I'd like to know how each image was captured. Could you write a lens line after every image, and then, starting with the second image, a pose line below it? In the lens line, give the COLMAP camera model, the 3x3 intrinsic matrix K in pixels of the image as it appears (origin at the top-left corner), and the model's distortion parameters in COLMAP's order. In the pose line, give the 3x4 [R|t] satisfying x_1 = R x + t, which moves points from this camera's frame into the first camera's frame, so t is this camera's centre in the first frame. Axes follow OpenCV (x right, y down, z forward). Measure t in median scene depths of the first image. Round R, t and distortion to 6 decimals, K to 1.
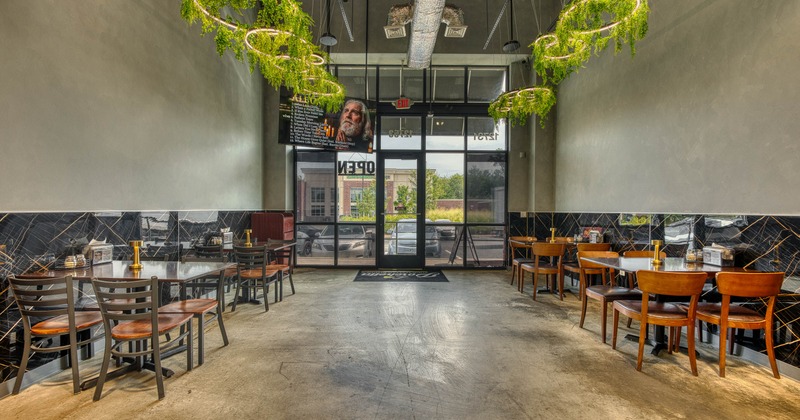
lens RADIAL K [[322.4, 0, 400.2], [0, 322.4, 212.1], [0, 0, 1]] dist [-0.010890, -0.000661]
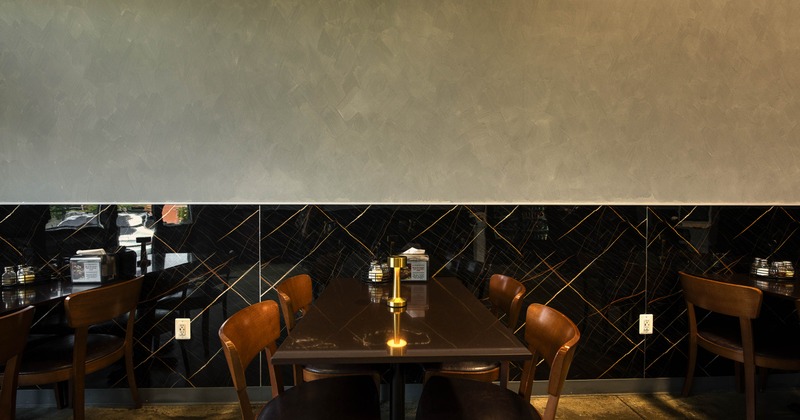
lens RADIAL K [[322.4, 0, 400.2], [0, 322.4, 212.1], [0, 0, 1]] dist [-0.010890, -0.000661]
pose [[-0.044153, -0.020048, 0.998824, 0.303818], [0.004627, 0.999784, 0.020271, 0.009692], [-0.999014, 0.005517, -0.044051, 0.960555]]
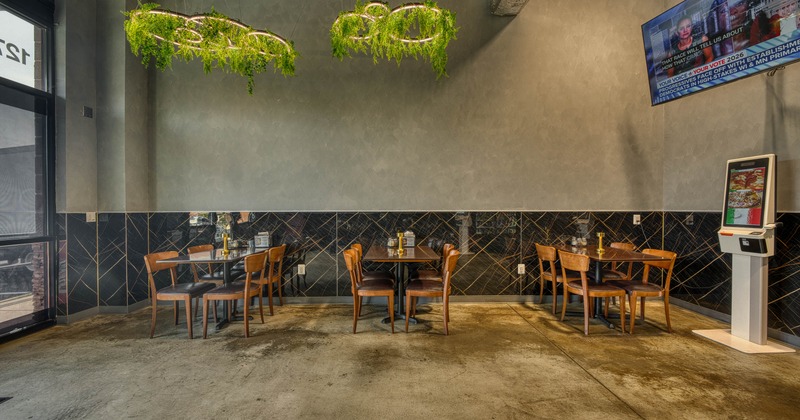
lens RADIAL K [[322.4, 0, 400.2], [0, 322.4, 212.1], [0, 0, 1]] dist [-0.010890, -0.000661]
pose [[-0.026768, -0.018860, 0.999464, -0.417395], [0.007427, 0.999791, 0.019065, -0.016102], [-0.999614, 0.007933, -0.026622, 0.976684]]
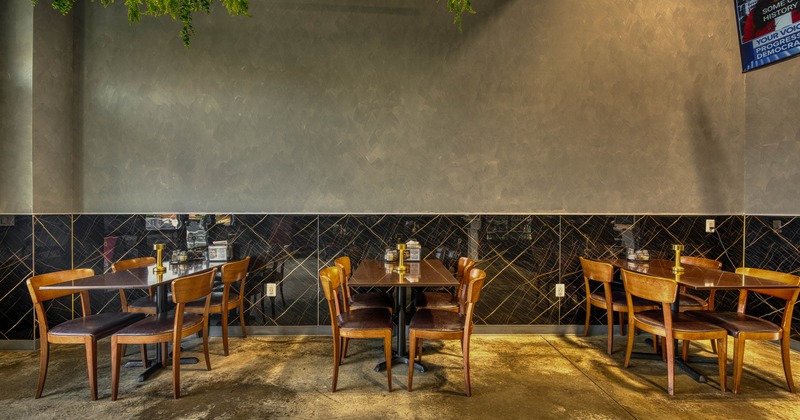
lens RADIAL K [[322.4, 0, 400.2], [0, 322.4, 212.1], [0, 0, 1]] dist [-0.010890, -0.000661]
pose [[-0.021905, -0.013680, 0.999666, -0.092784], [0.003665, 0.999899, 0.013763, -0.013852], [-0.999753, 0.003965, -0.021852, 0.966910]]
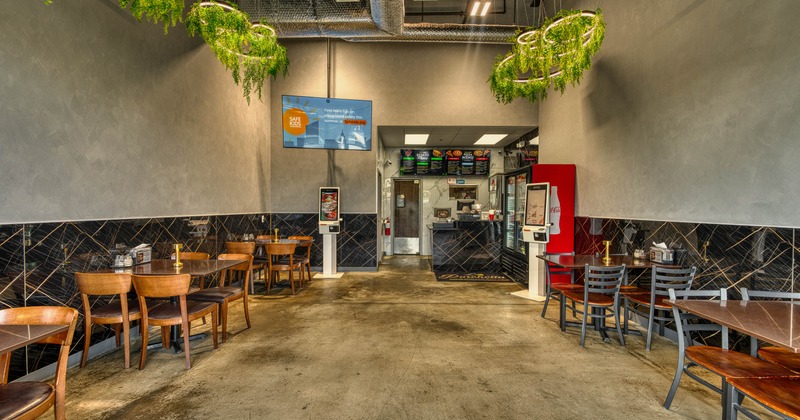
lens RADIAL K [[322.4, 0, 400.2], [0, 322.4, 212.1], [0, 0, 1]] dist [-0.010890, -0.000661]
pose [[-0.999914, -0.011189, 0.006777, 0.056776], [-0.011042, 0.999711, 0.021332, -0.046425], [-0.007014, 0.021256, -0.999749, 1.942007]]
